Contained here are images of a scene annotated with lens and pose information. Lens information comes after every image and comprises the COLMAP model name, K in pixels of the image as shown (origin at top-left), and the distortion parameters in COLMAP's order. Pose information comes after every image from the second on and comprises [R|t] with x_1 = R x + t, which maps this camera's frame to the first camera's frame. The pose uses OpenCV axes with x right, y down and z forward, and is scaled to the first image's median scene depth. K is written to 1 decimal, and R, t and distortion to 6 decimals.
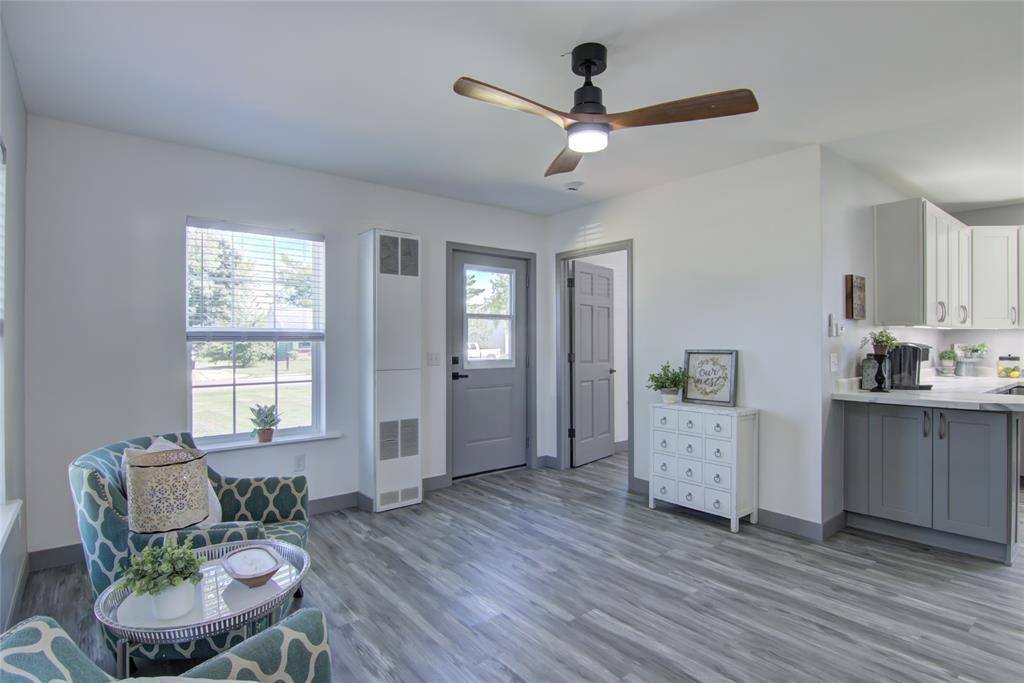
lens RADIAL K [[530.5, 0, 517.9], [0, 530.5, 338.3], [0, 0, 1]] dist [0.002385, -0.011937]
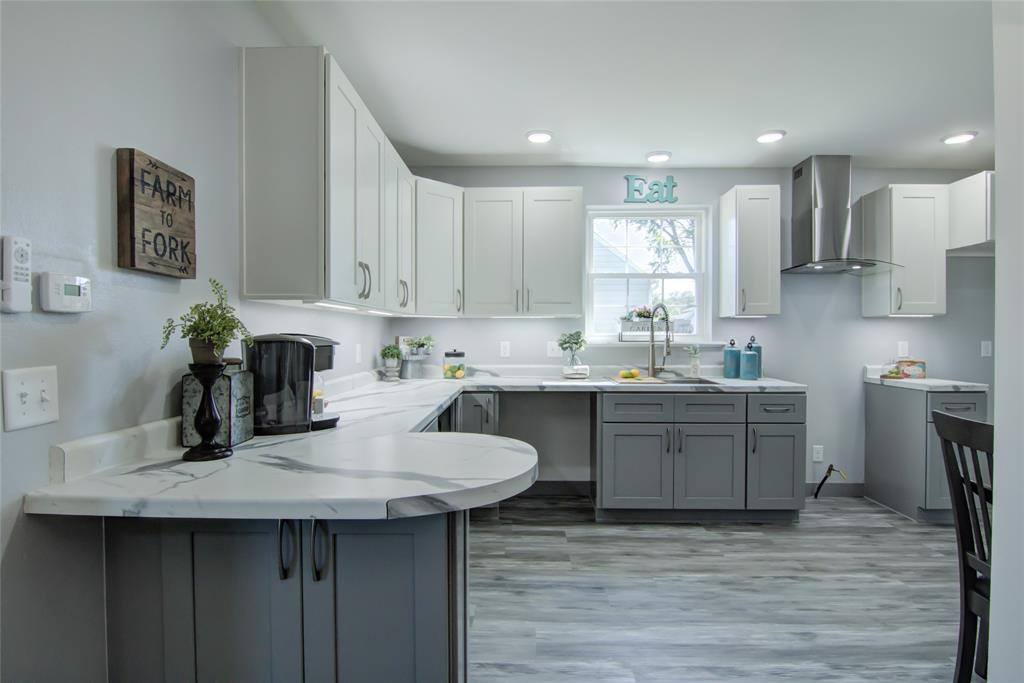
lens RADIAL K [[519.0, 0, 507.5], [0, 519.0, 336.9], [0, 0, 1]] dist [0.000056, -0.014835]
pose [[0.661664, -0.005064, 0.749784, 0.450549], [-0.000561, 0.999974, 0.007249, 0.006768], [-0.749801, -0.005217, 0.661643, 0.477425]]
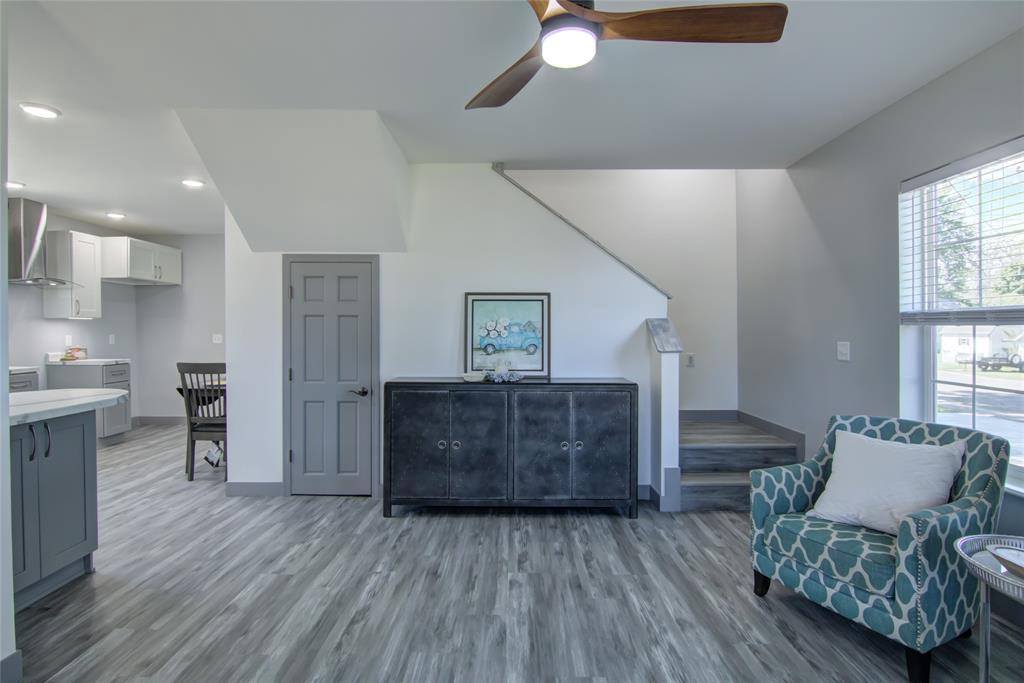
lens RADIAL K [[519.0, 0, 507.5], [0, 519.0, 336.9], [0, 0, 1]] dist [0.000056, -0.014835]
pose [[-0.760535, -0.009189, 0.649232, -0.135534], [-0.000961, 0.999915, 0.013028, 0.006064], [-0.649296, 0.009284, -0.760479, 0.833814]]
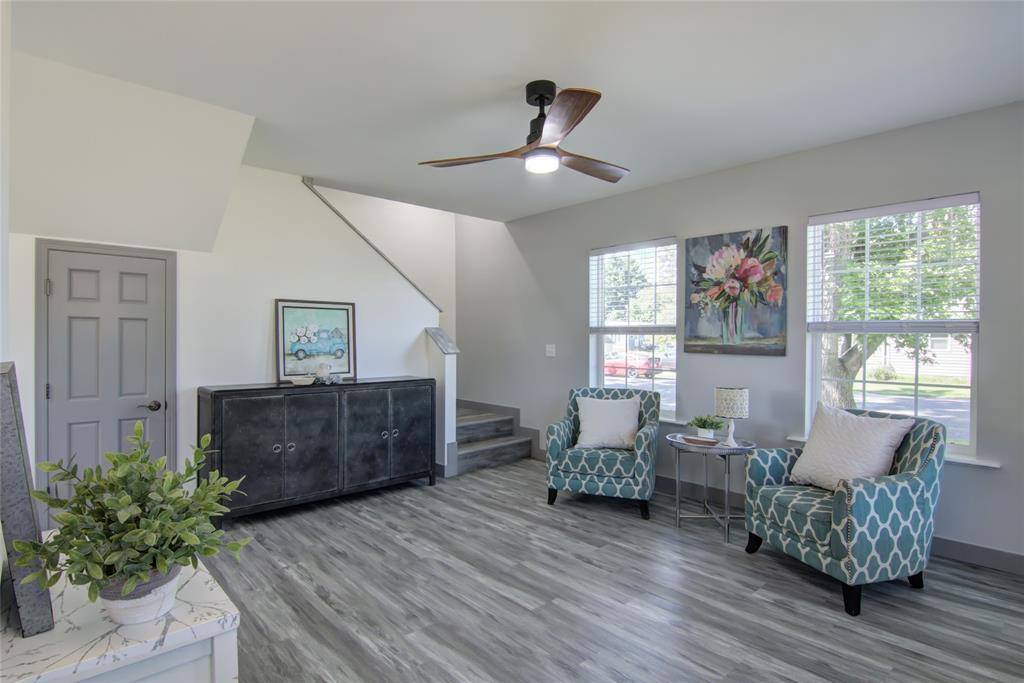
lens RADIAL K [[525.6, 0, 505.9], [0, 525.6, 340.8], [0, 0, 1]] dist [0.002442, -0.011750]
pose [[-0.999287, -0.004141, -0.037519, 0.133890], [-0.004421, 0.999963, 0.007378, 0.005774], [0.037487, 0.007539, -0.999269, 1.133697]]
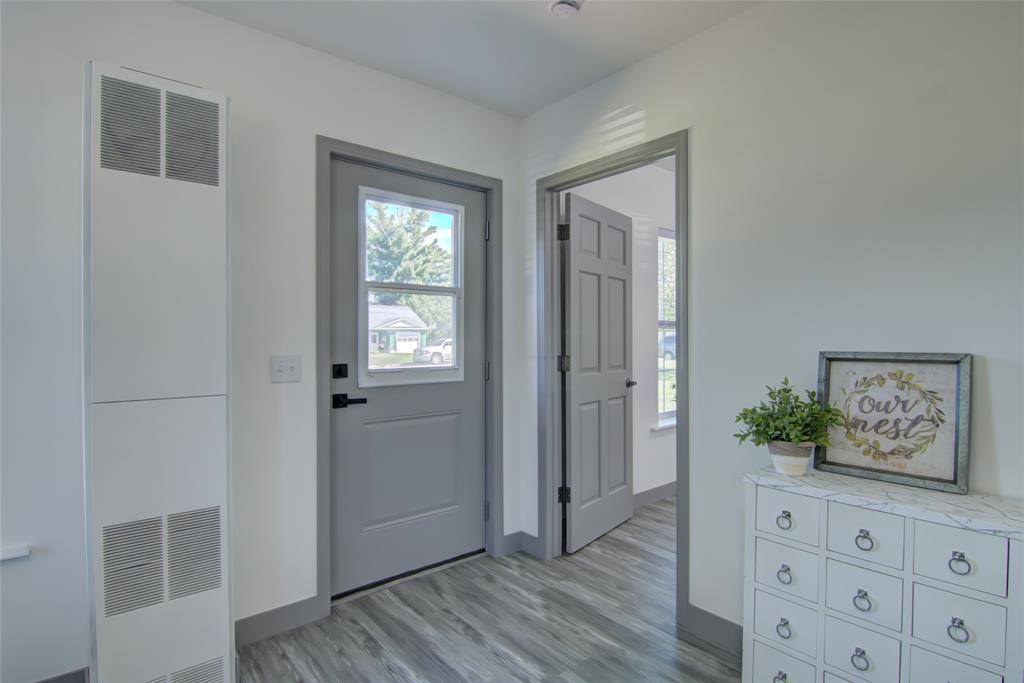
lens RADIAL K [[514.6, 0, 512.0], [0, 514.6, 341.5], [0, 0, 1]] dist [-0.017384, -0.015514]
pose [[0.999993, 0.000178, 0.003725, 0.051917], [-0.000230, 0.999903, 0.013944, 0.006616], [-0.003722, -0.013945, 0.999896, 0.541951]]
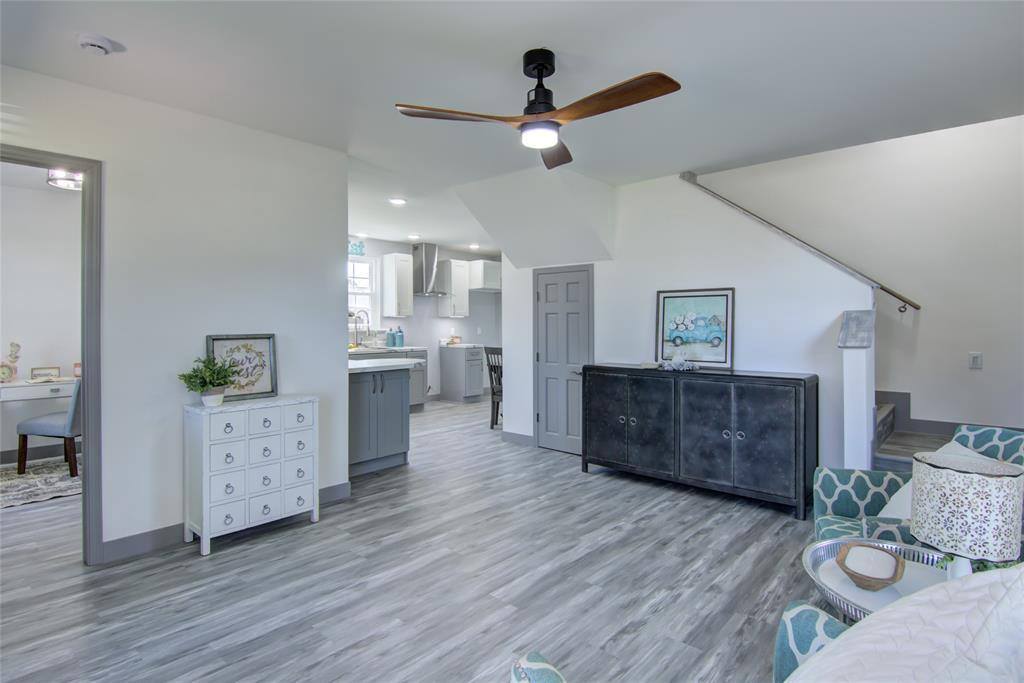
lens RADIAL K [[525.4, 0, 506.4], [0, 525.4, 318.0], [0, 0, 1]] dist [-0.002755, -0.001450]
pose [[-0.142189, 0.011123, 0.989777, -0.479646], [0.002398, 0.999938, -0.010893, 0.004865], [-0.989837, 0.000825, -0.142207, 0.641565]]
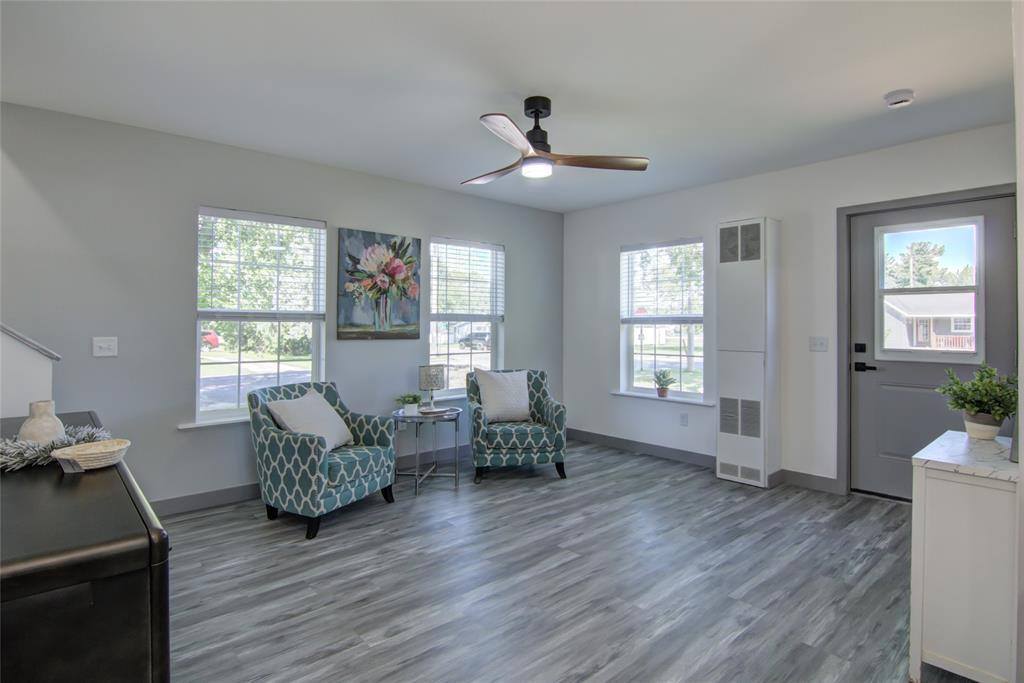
lens RADIAL K [[525.4, 0, 506.4], [0, 525.4, 318.0], [0, 0, 1]] dist [-0.002755, -0.001450]
pose [[0.018558, -0.018553, -0.999656, 0.743801], [0.001298, 0.999827, -0.018532, 0.011124], [0.999827, -0.000954, 0.018579, 0.475502]]
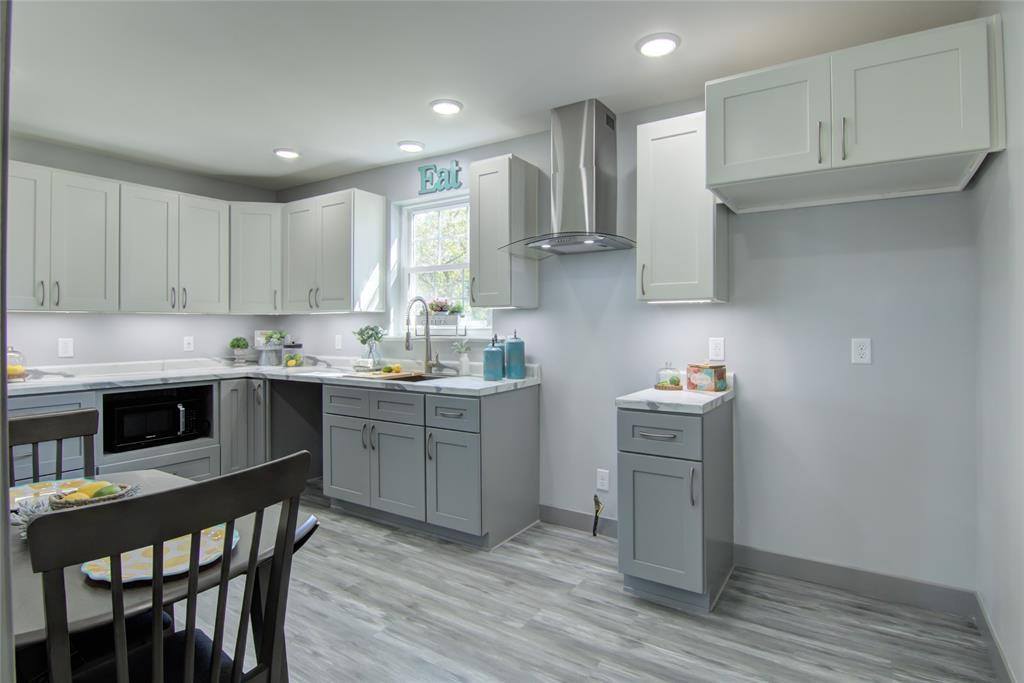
lens RADIAL K [[525.4, 0, 506.4], [0, 525.4, 318.0], [0, 0, 1]] dist [-0.002755, -0.001450]
pose [[0.957305, -0.001345, 0.289077, 1.166234], [0.005474, 0.999894, -0.013475, 0.003979], [-0.289028, 0.014482, 0.957211, 0.005199]]
